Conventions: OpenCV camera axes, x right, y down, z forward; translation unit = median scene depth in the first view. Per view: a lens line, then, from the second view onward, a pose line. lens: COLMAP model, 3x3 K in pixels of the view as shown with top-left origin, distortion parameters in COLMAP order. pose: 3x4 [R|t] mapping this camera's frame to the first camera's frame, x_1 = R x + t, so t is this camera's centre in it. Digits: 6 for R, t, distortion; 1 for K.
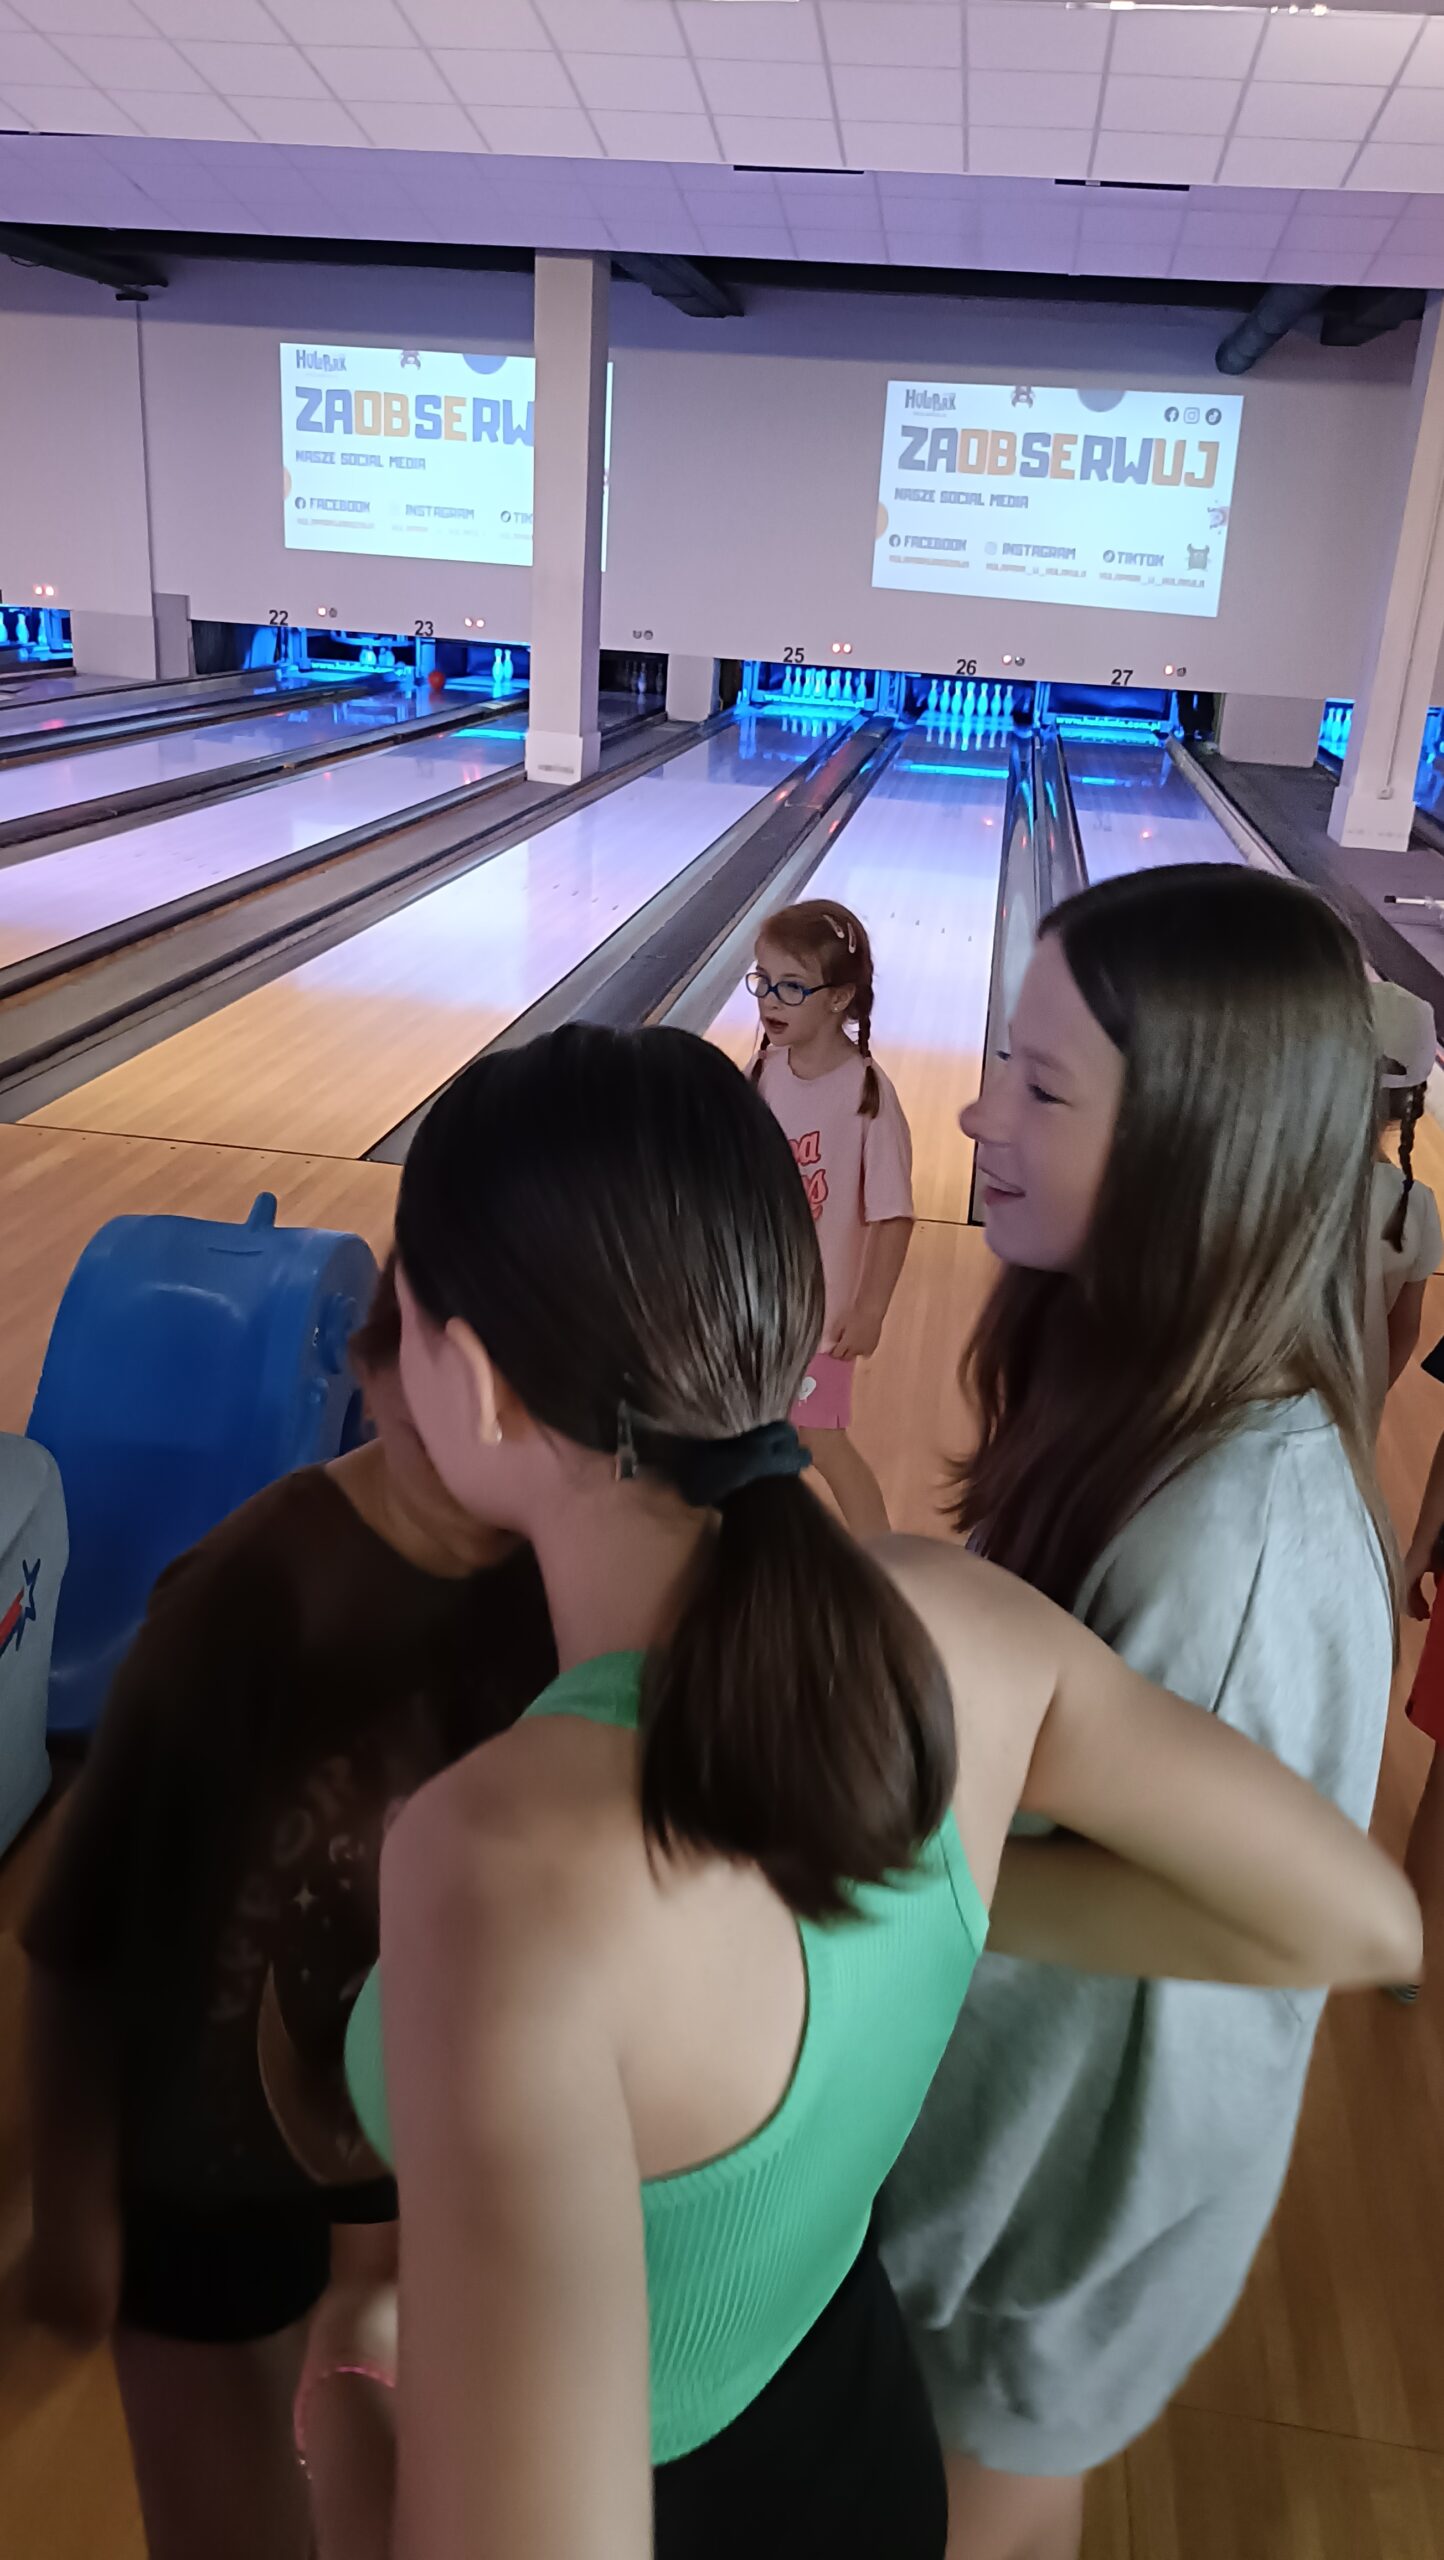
lens RADIAL K [[1905.0, 0, 733.1], [0, 1905.0, 1274.2], [0, 0, 1]] dist [0.032448, -0.018267]
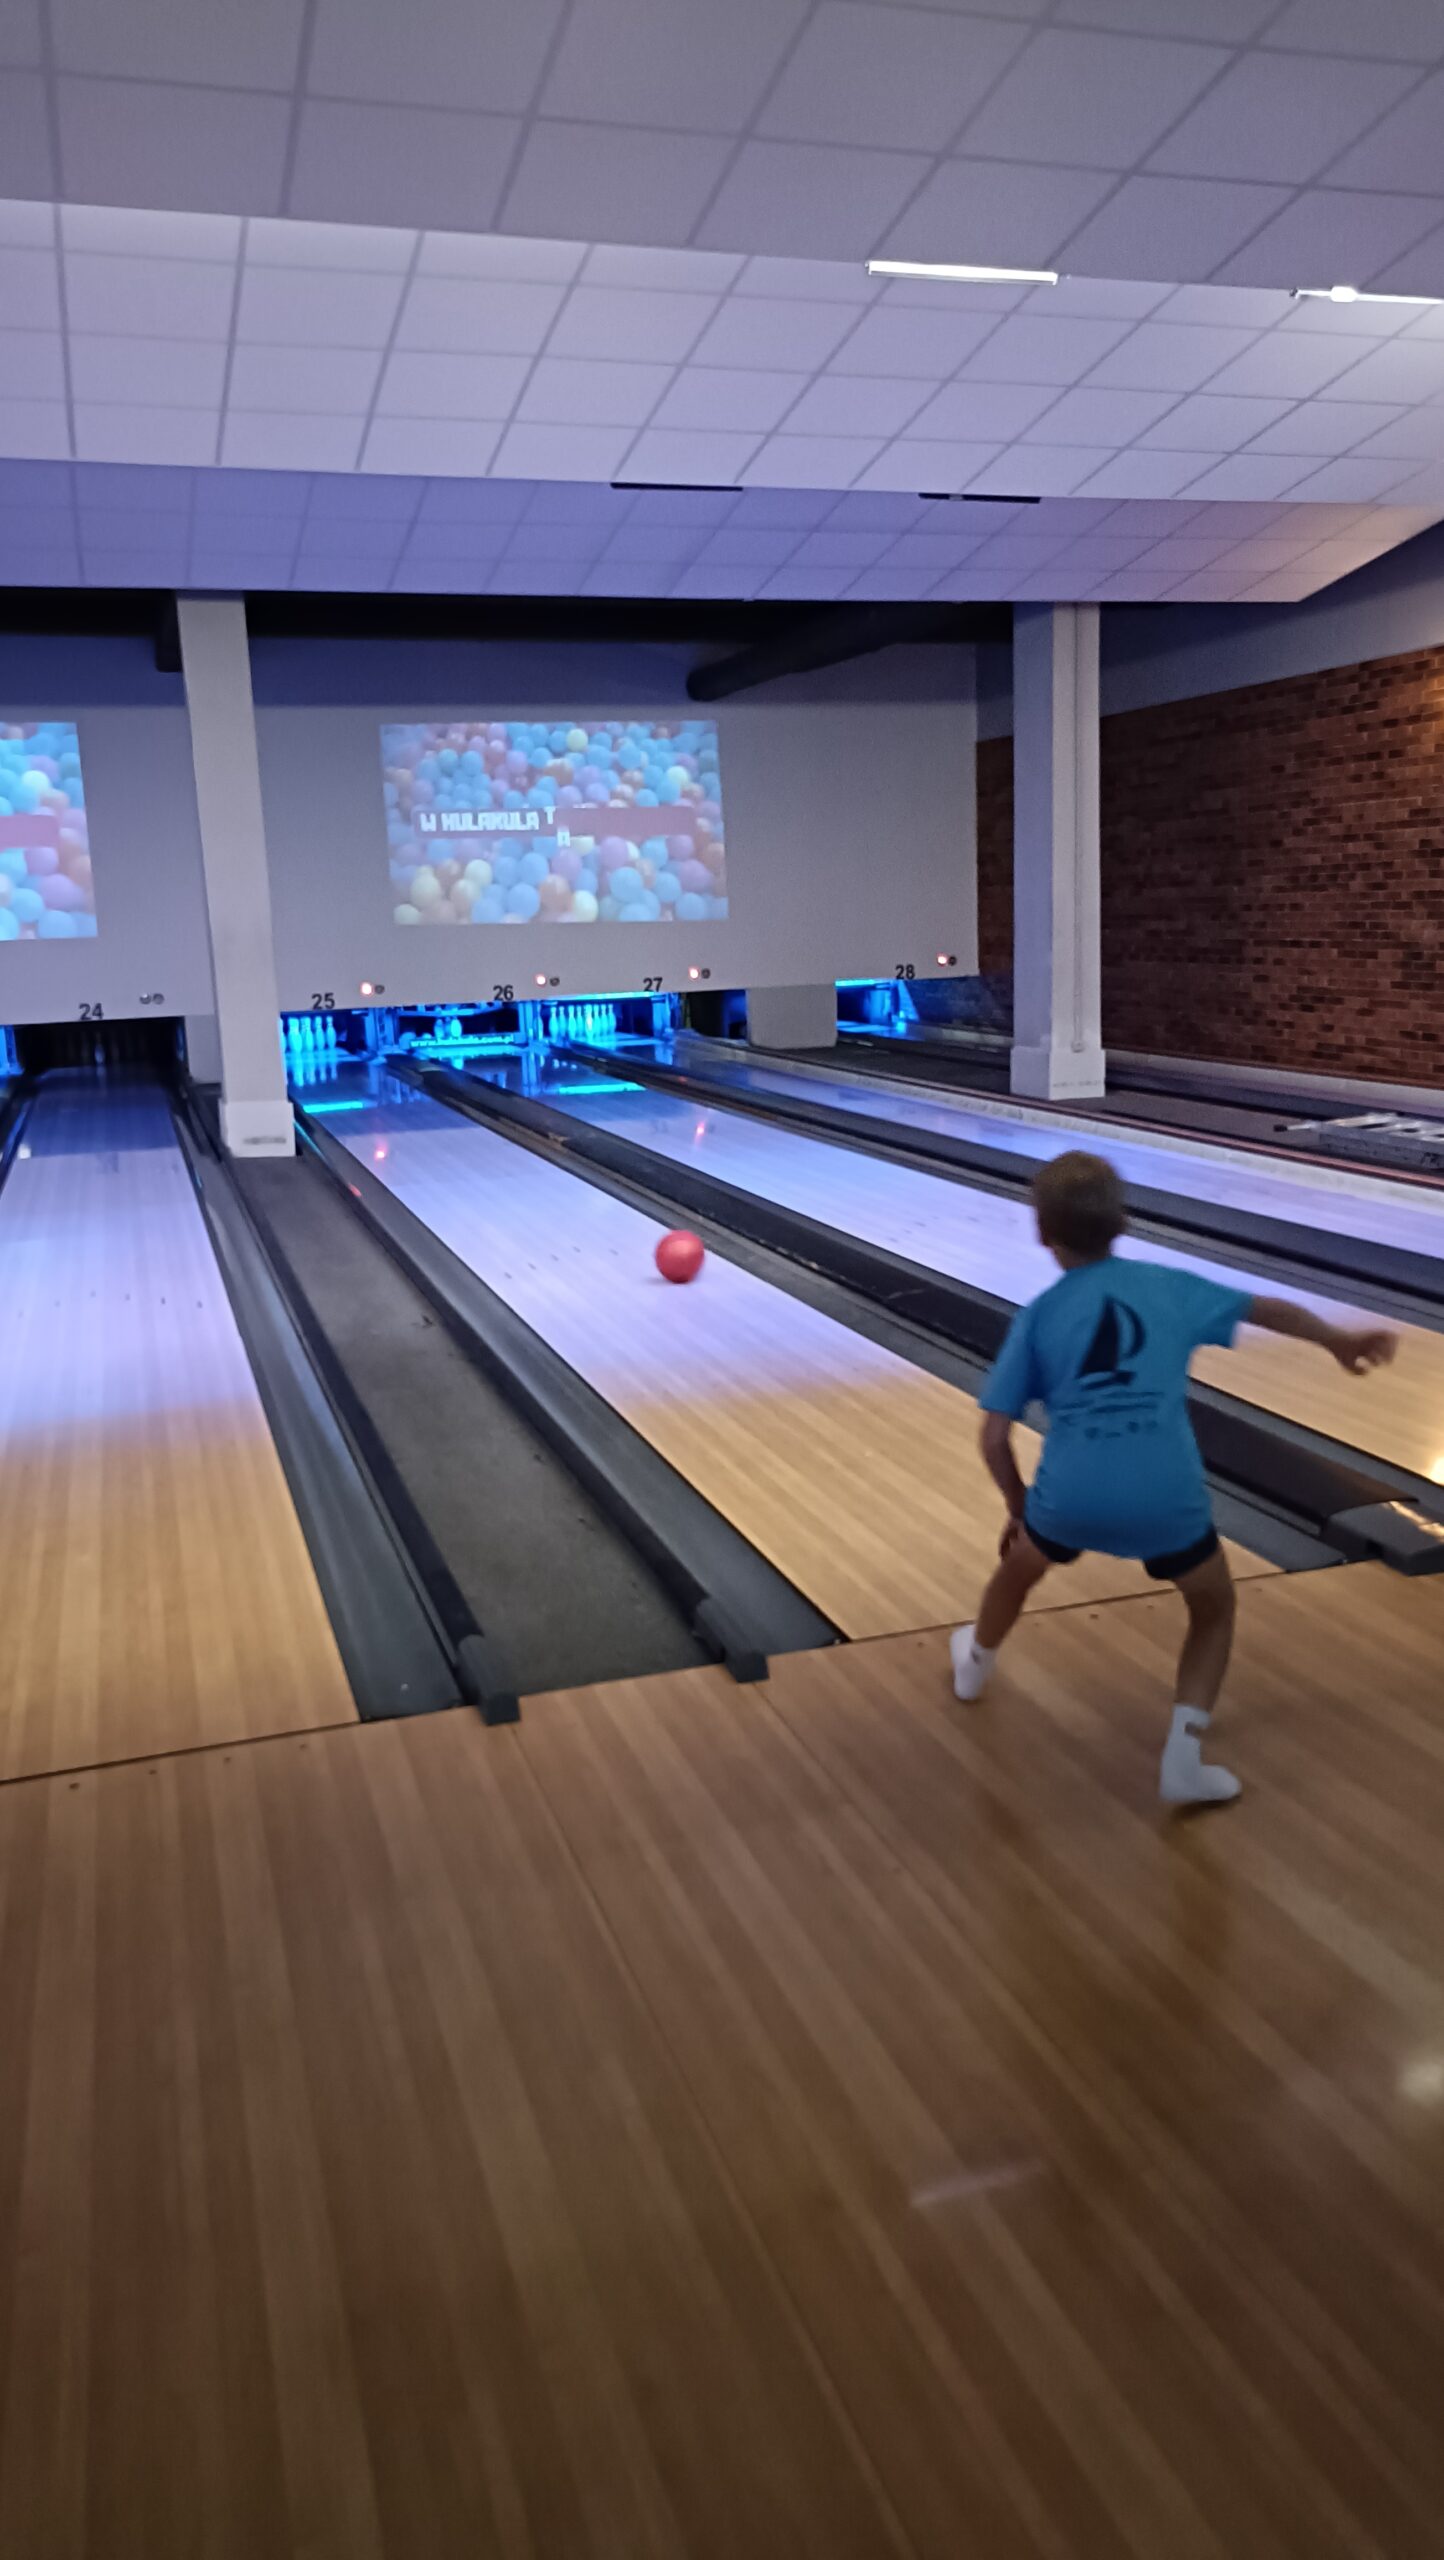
lens RADIAL K [[1905.0, 0, 741.6], [0, 1905.0, 1268.7], [0, 0, 1]] dist [0.032448, -0.018267]
pose [[0.892145, -0.175081, 0.416441, -0.201276], [0.241571, 0.963864, -0.112290, -0.042000], [-0.381733, 0.200779, 0.902201, 0.102278]]
